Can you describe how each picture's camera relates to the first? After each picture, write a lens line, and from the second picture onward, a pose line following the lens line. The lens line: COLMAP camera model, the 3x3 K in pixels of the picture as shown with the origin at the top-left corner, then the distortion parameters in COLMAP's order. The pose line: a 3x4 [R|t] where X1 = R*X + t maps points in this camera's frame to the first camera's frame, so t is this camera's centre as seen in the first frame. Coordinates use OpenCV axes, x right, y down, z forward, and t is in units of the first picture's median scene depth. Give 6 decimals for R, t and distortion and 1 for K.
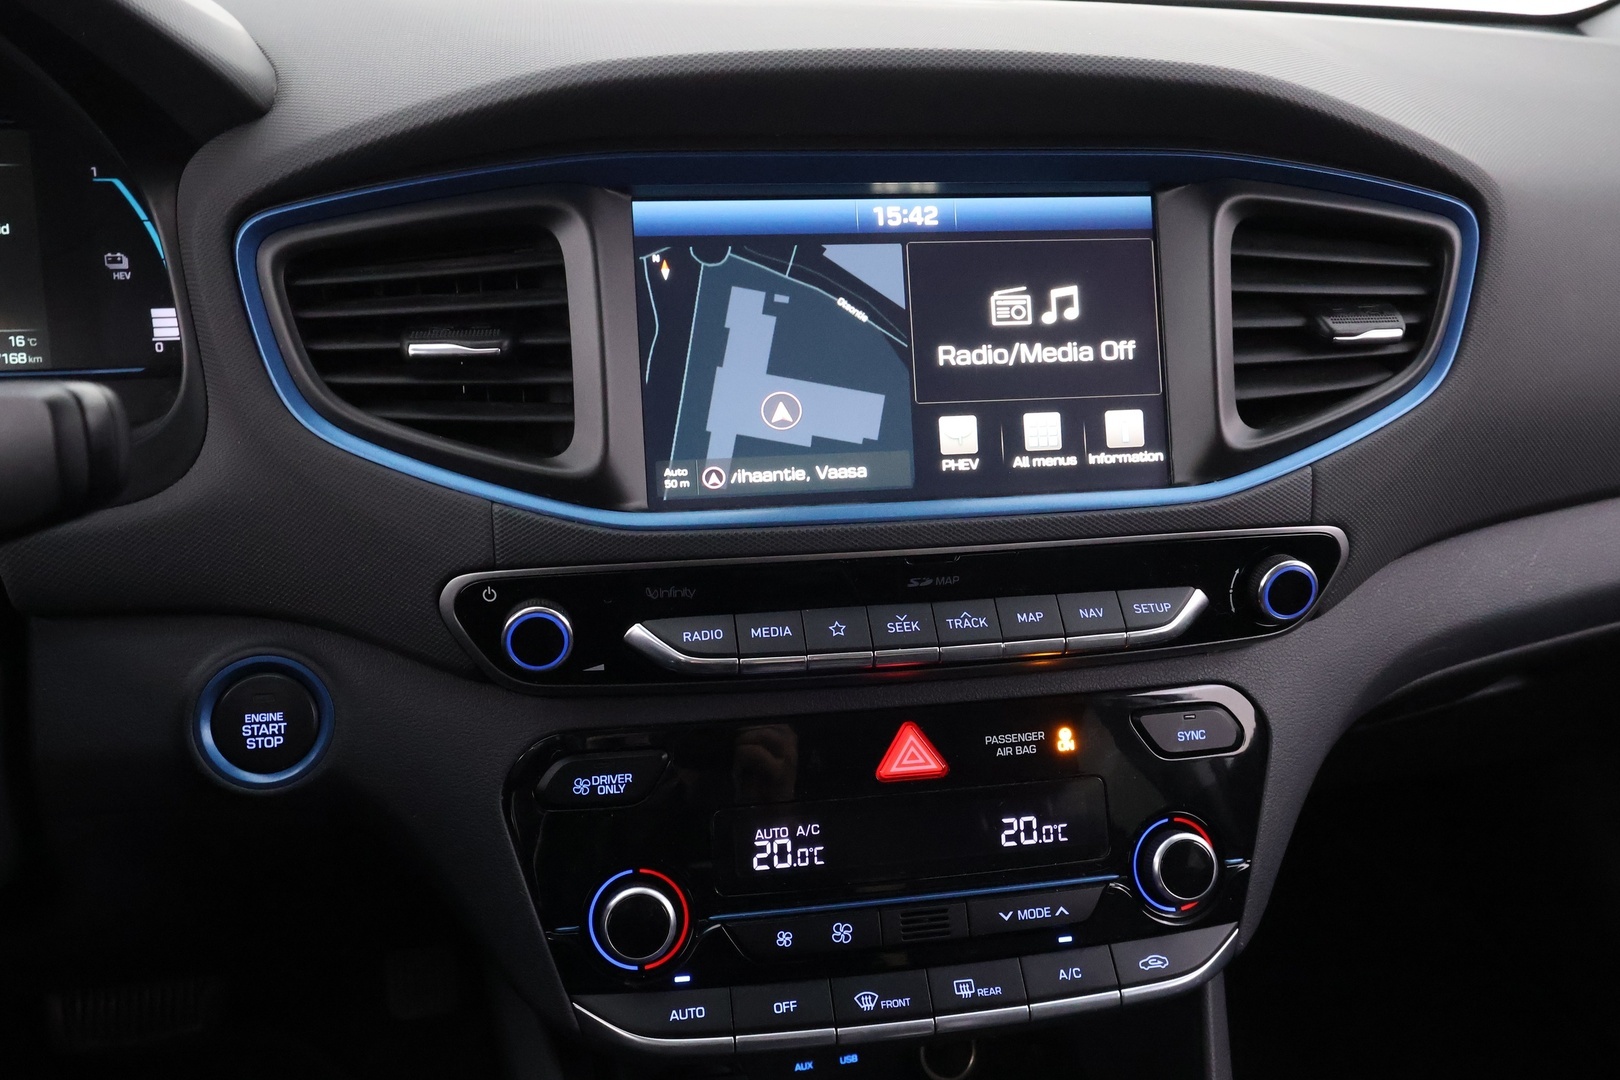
lens RADIAL K [[1236.6, 0, 816.2], [0, 1236.6, 538.9], [0, 0, 1]] dist [-0.015748, -0.002418]
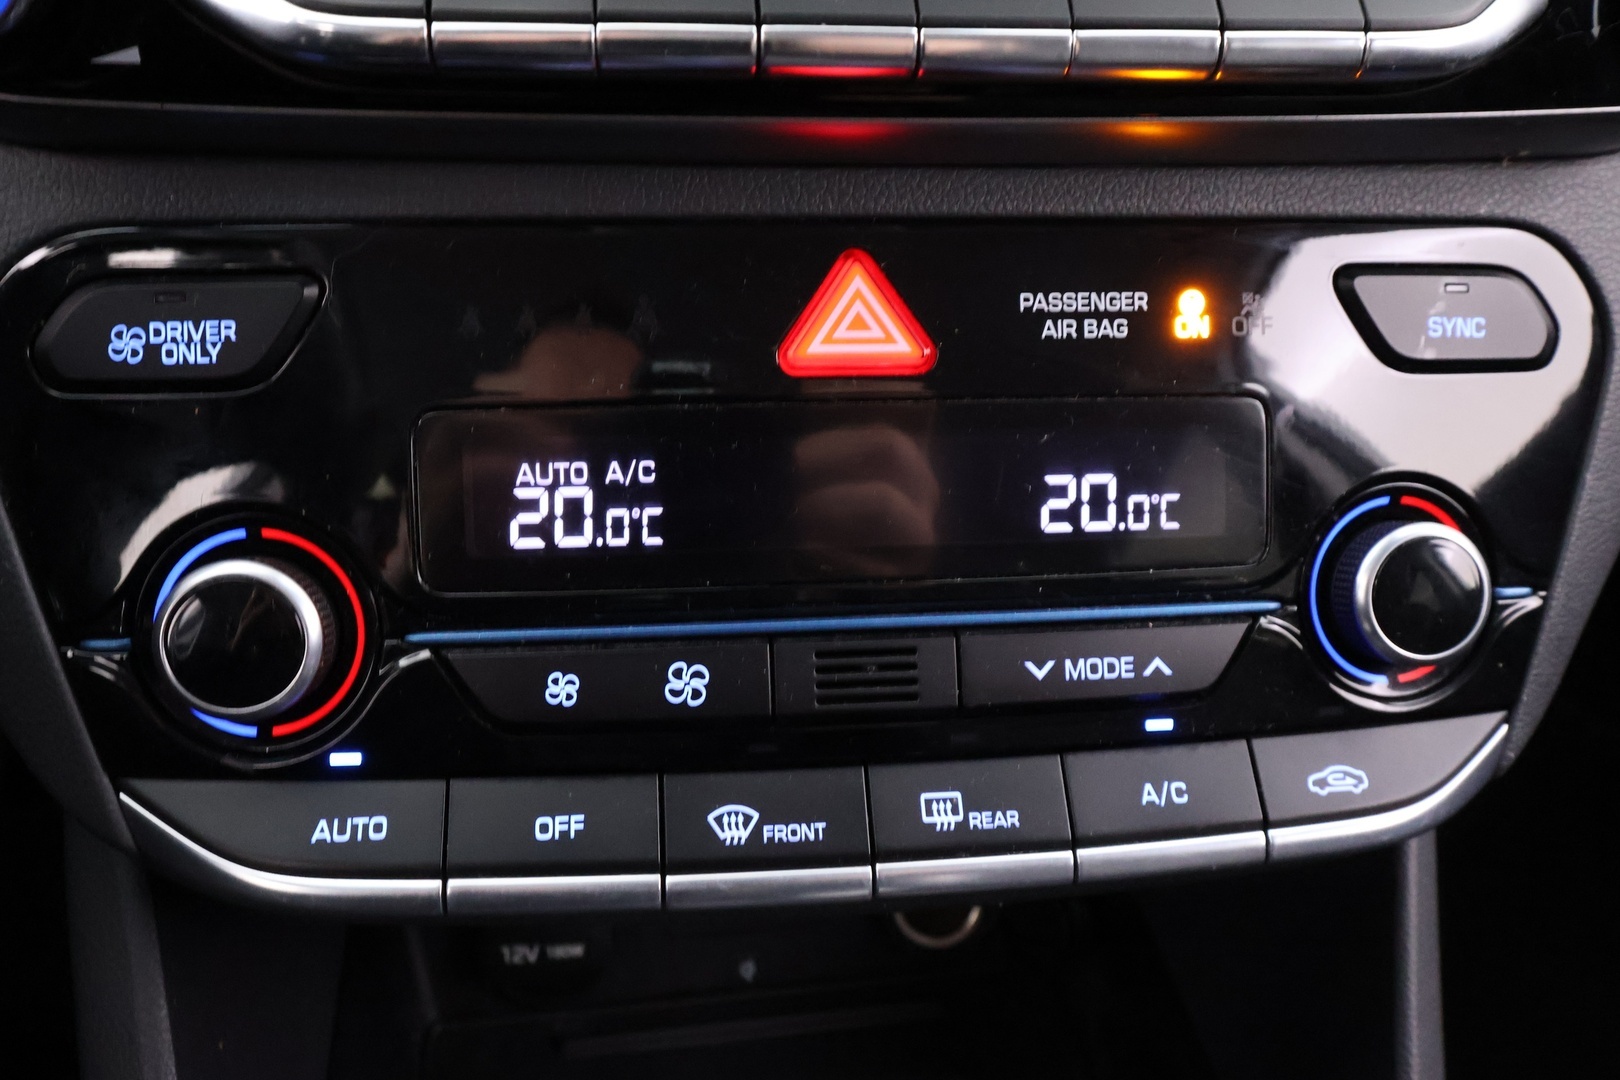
lens RADIAL K [[1236.6, 0, 812.4], [0, 1236.6, 541.4], [0, 0, 1]] dist [-0.015748, -0.002418]
pose [[0.997658, 0.045034, -0.051488, 0.089058], [-0.036585, 0.987293, 0.154639, 0.187027], [0.057798, -0.152393, 0.986629, 0.534423]]
